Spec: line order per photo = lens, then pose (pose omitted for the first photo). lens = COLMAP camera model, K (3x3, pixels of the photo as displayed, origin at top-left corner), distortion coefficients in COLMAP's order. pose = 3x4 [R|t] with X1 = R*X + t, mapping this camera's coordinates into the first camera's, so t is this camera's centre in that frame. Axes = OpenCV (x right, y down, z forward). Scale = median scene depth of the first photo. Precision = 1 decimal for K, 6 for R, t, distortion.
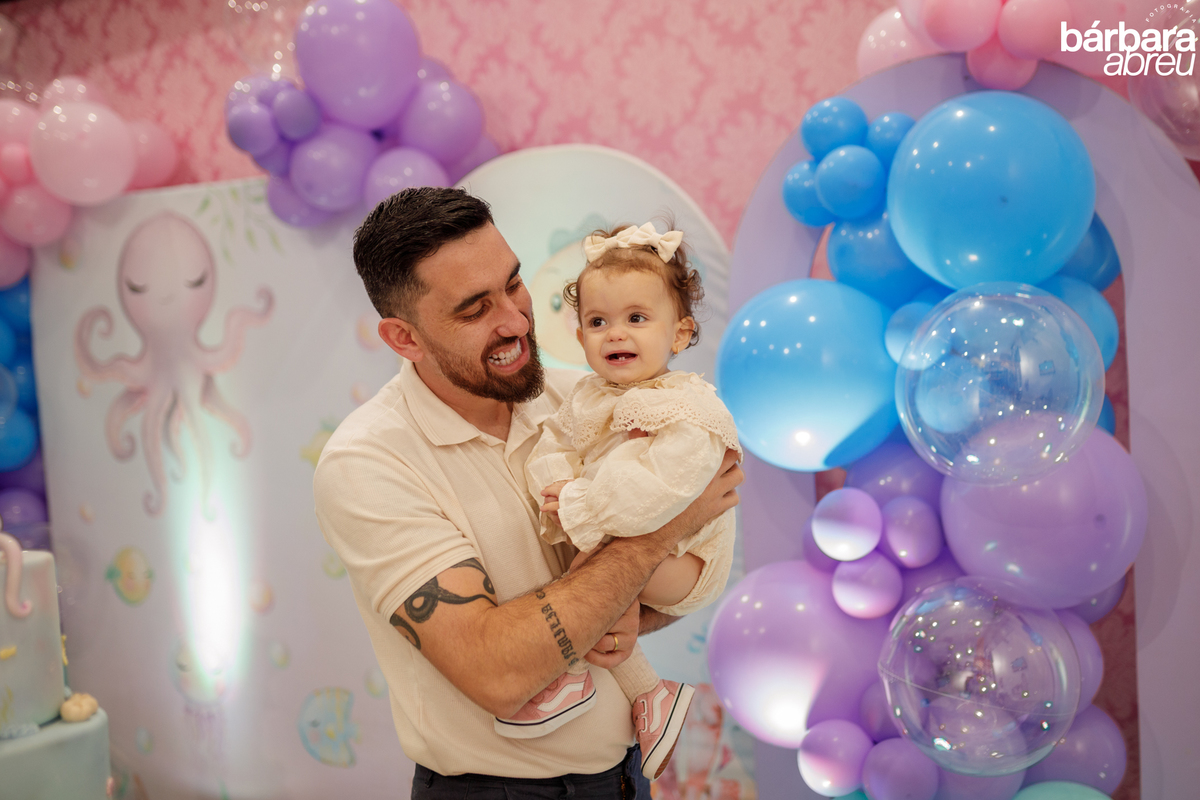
lens RADIAL K [[1263.1, 0, 643.5], [0, 1263.1, 395.2], [0, 0, 1]] dist [-0.016849, 0.016827]
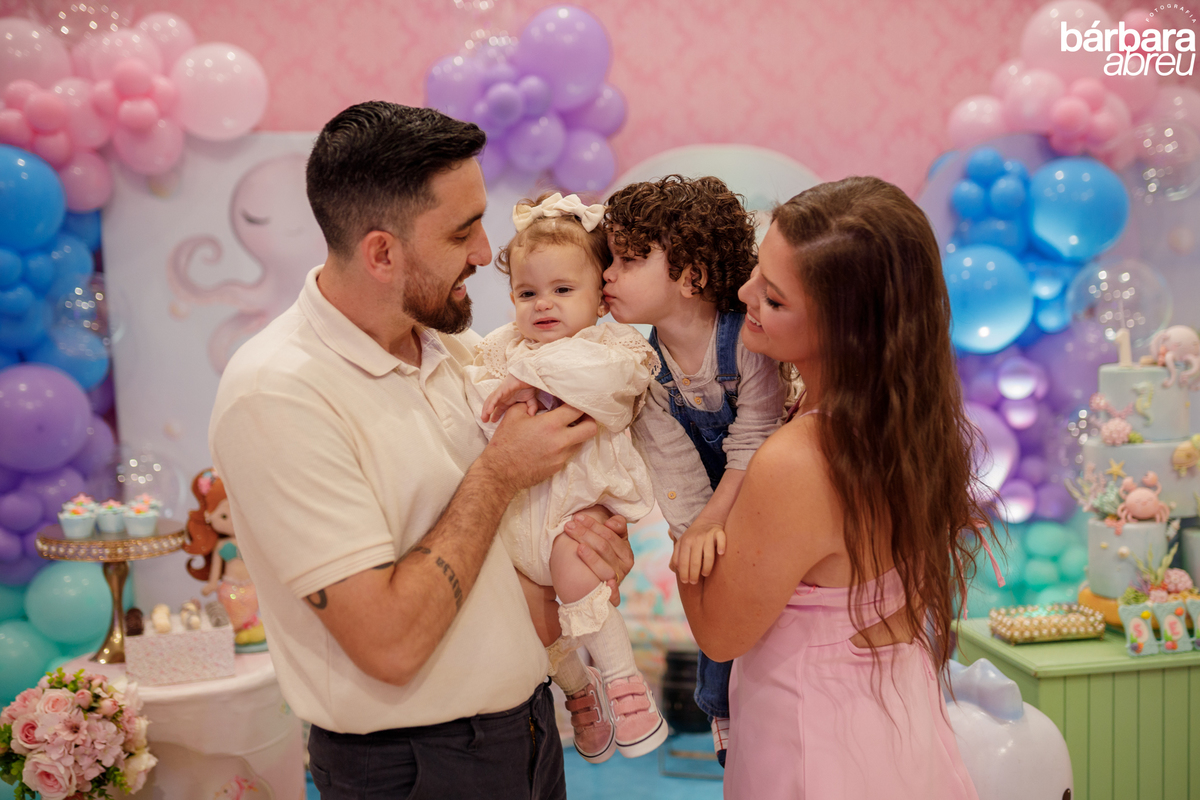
lens RADIAL K [[1263.1, 0, 643.5], [0, 1263.1, 395.2], [0, 0, 1]] dist [-0.016849, 0.016827]
pose [[0.778876, -0.028699, 0.626521, -0.948353], [0.007475, 0.999306, 0.036482, 0.034995], [-0.627134, -0.023732, 0.778550, -0.085795]]
